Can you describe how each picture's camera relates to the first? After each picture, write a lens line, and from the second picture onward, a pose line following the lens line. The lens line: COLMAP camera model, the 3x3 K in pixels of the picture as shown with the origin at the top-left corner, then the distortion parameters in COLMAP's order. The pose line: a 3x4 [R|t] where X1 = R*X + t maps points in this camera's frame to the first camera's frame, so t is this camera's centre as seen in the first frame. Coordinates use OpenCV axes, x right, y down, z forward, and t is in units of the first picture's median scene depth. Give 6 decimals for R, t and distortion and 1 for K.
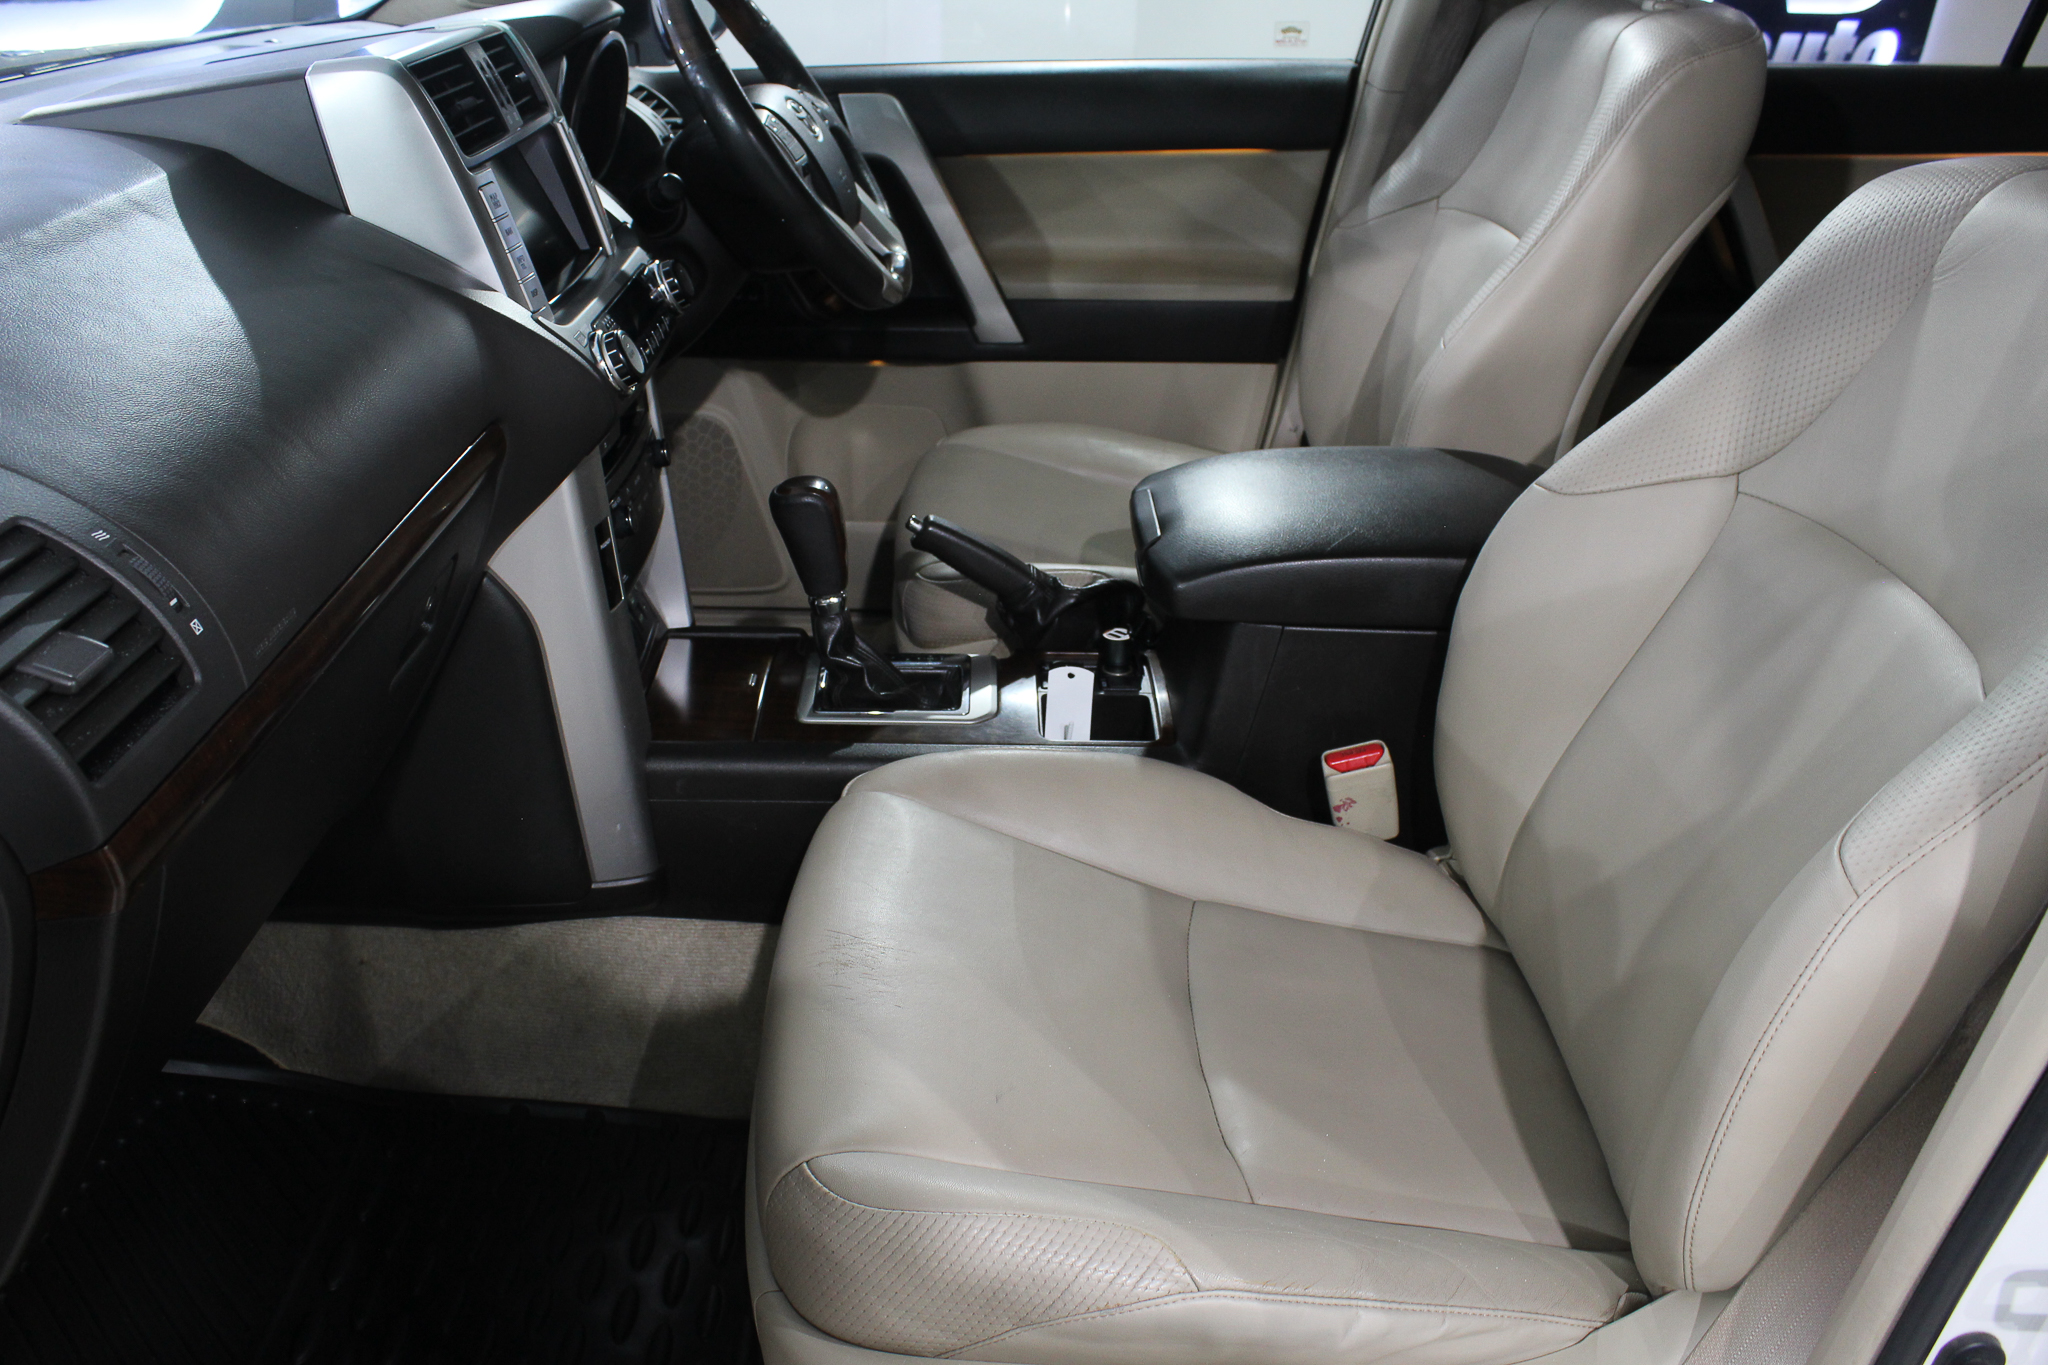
lens RADIAL K [[1673.3, 0, 1024.0], [0, 1673.3, 682.5], [0, 0, 1]] dist [-0.181885, 0.141633]
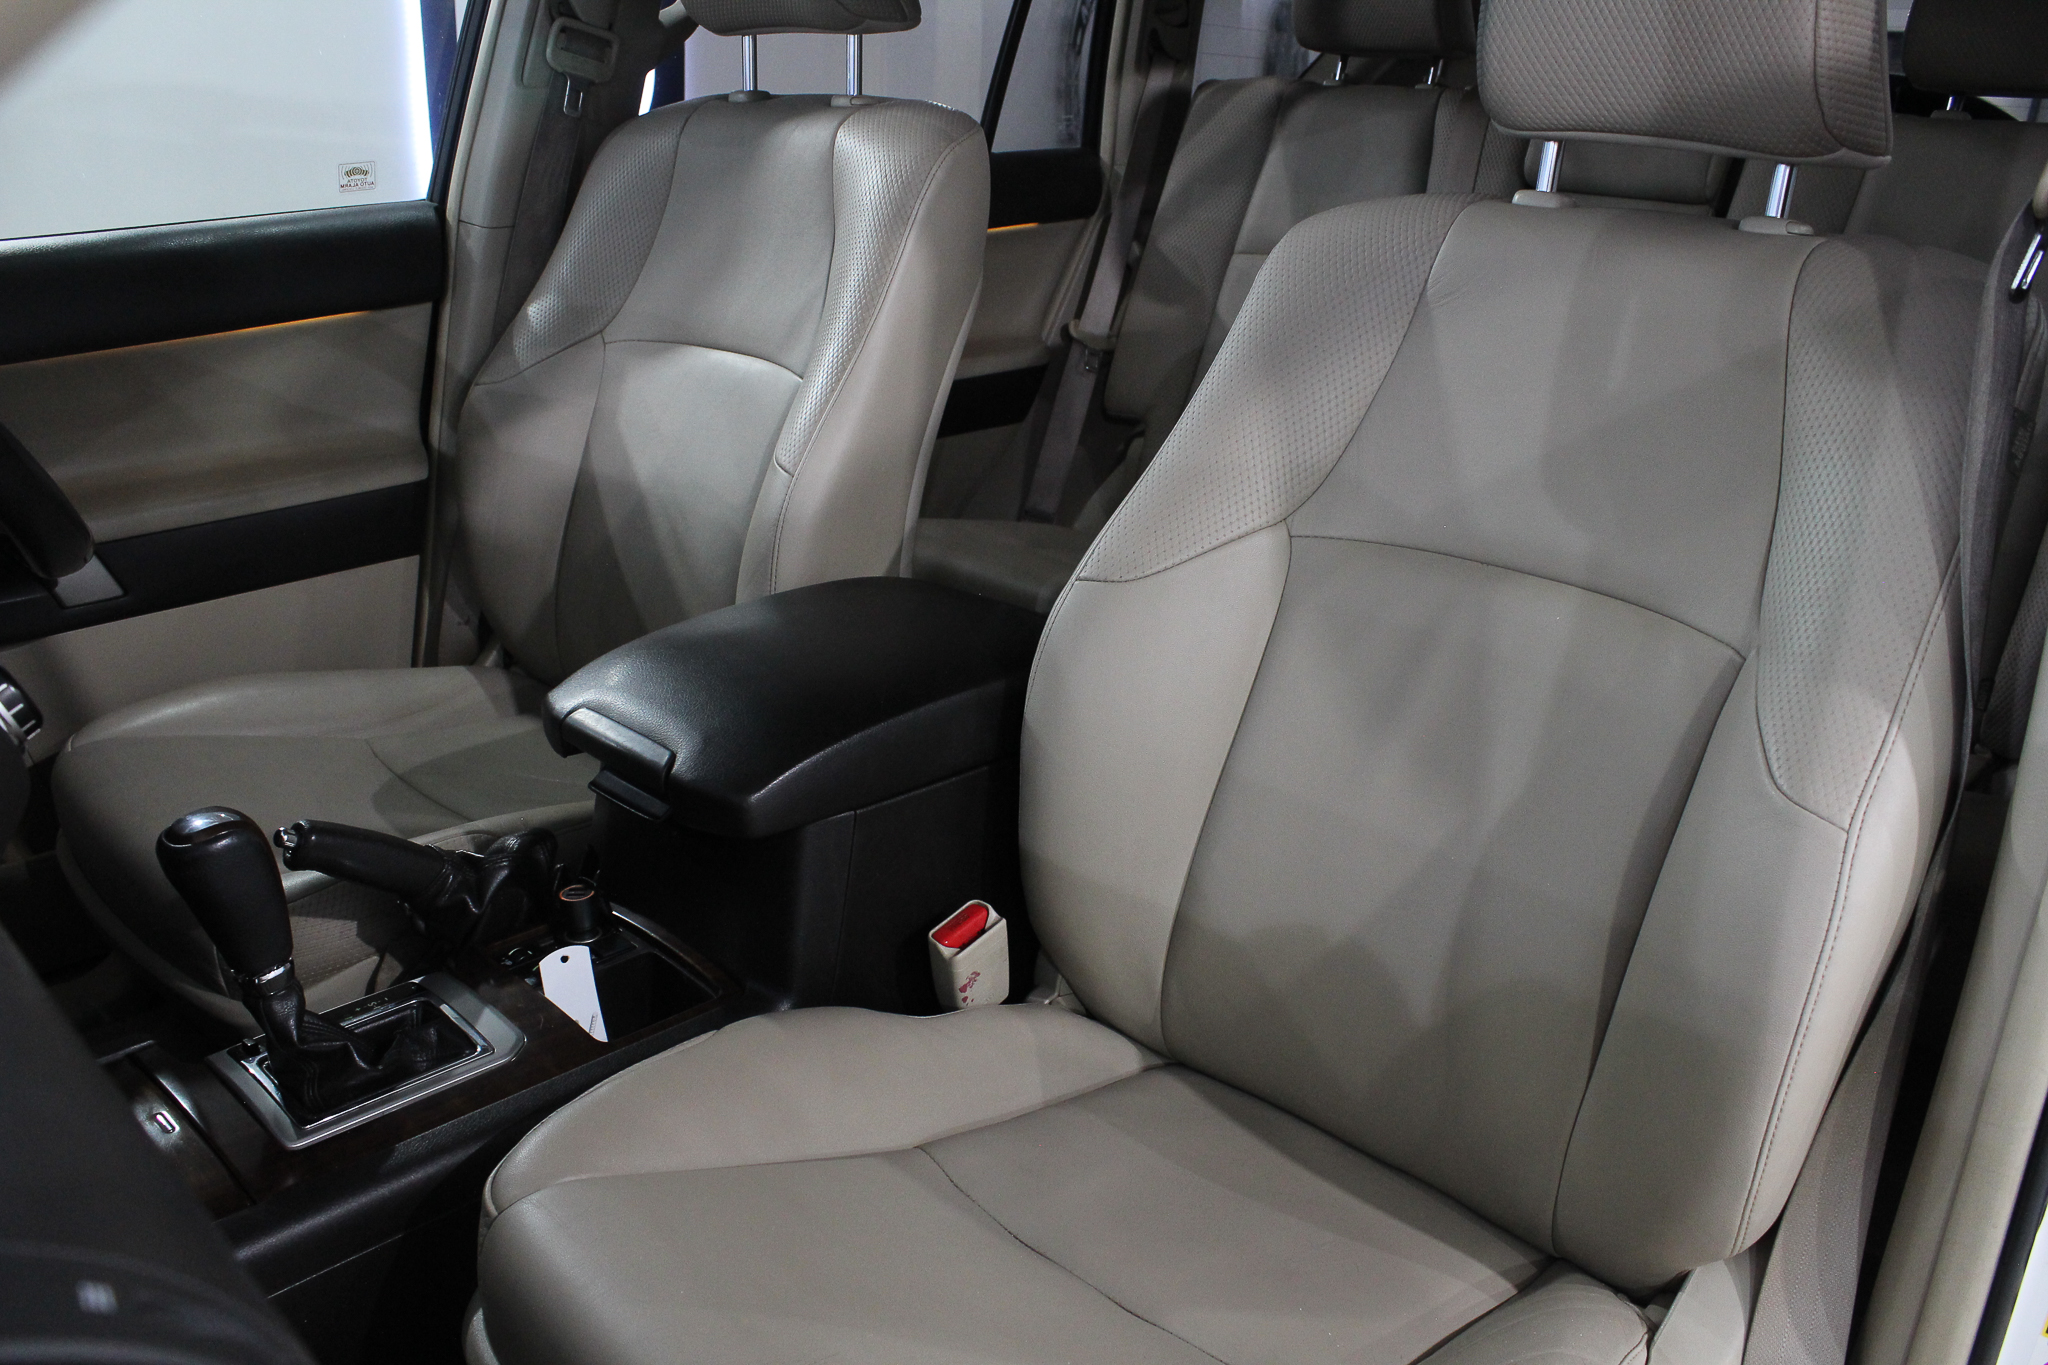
lens RADIAL K [[1673.3, 0, 1024.0], [0, 1673.3, 682.5], [0, 0, 1]] dist [-0.181885, 0.141633]
pose [[0.709994, -0.246754, 0.659561, -0.266932], [0.304507, 0.952087, 0.028403, -0.075902], [-0.634967, 0.180675, 0.751114, 0.231403]]
